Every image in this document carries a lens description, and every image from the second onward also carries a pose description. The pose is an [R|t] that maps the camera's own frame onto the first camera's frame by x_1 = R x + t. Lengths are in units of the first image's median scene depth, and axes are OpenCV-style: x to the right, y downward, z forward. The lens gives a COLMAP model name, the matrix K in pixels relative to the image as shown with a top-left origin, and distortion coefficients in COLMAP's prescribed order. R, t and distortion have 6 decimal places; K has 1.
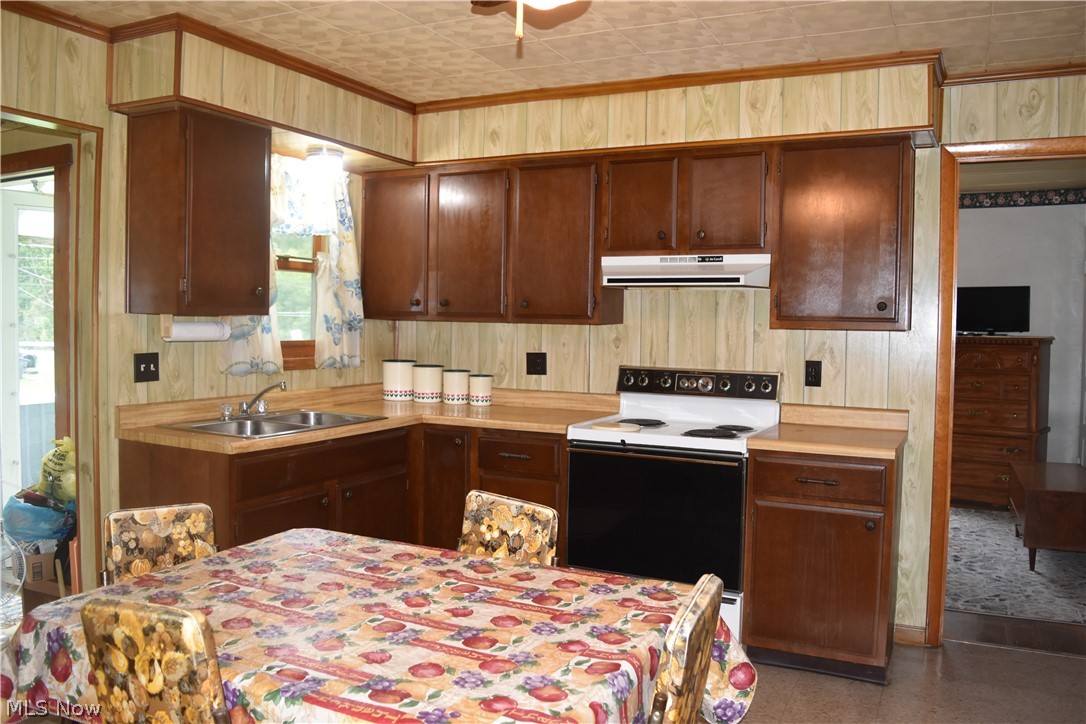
lens RADIAL K [[853.5, 0, 540.9], [0, 853.5, 360.1], [0, 0, 1]] dist [-0.096271, 0.024551]
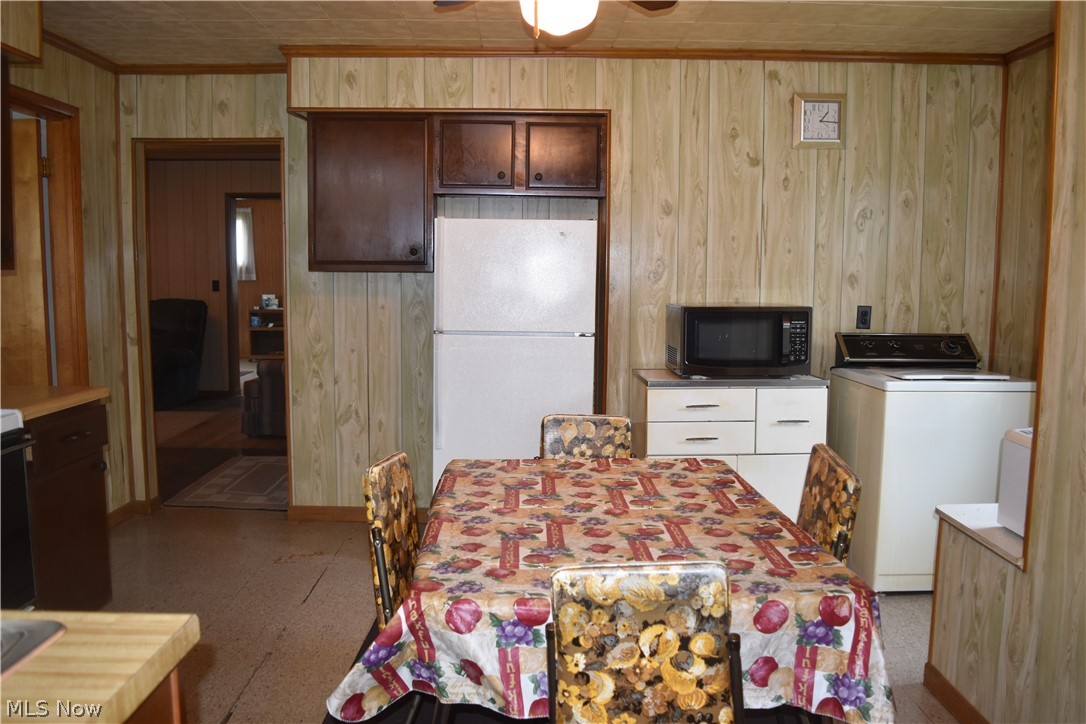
lens RADIAL K [[853.5, 0, 544.3], [0, 853.5, 361.4], [0, 0, 1]] dist [-0.096271, 0.024551]
pose [[-0.468991, -0.110622, 0.876248, -0.590778], [0.022543, 0.990303, 0.137087, -0.042257], [-0.882915, 0.084046, -0.461949, 0.816697]]
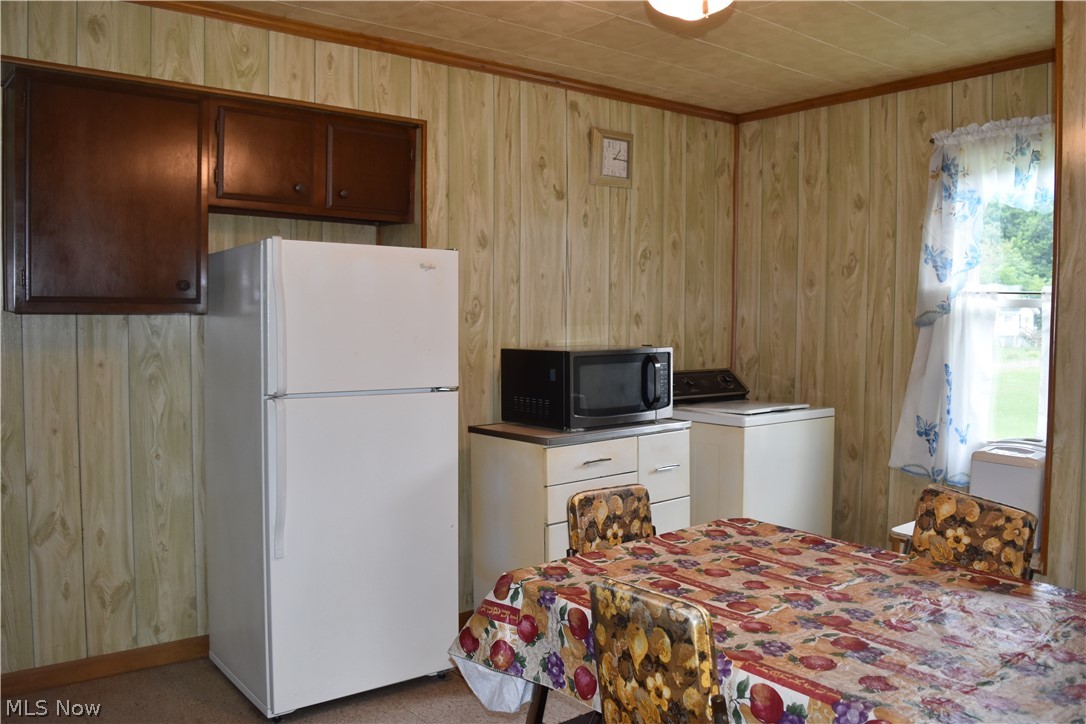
lens RADIAL K [[853.5, 0, 542.7], [0, 853.5, 361.6], [0, 0, 1]] dist [-0.096271, 0.024551]
pose [[-0.909945, -0.041690, 0.412628, -0.138183], [-0.001449, 0.995248, 0.097361, -0.041164], [-0.414727, 0.087995, -0.905681, 1.016687]]
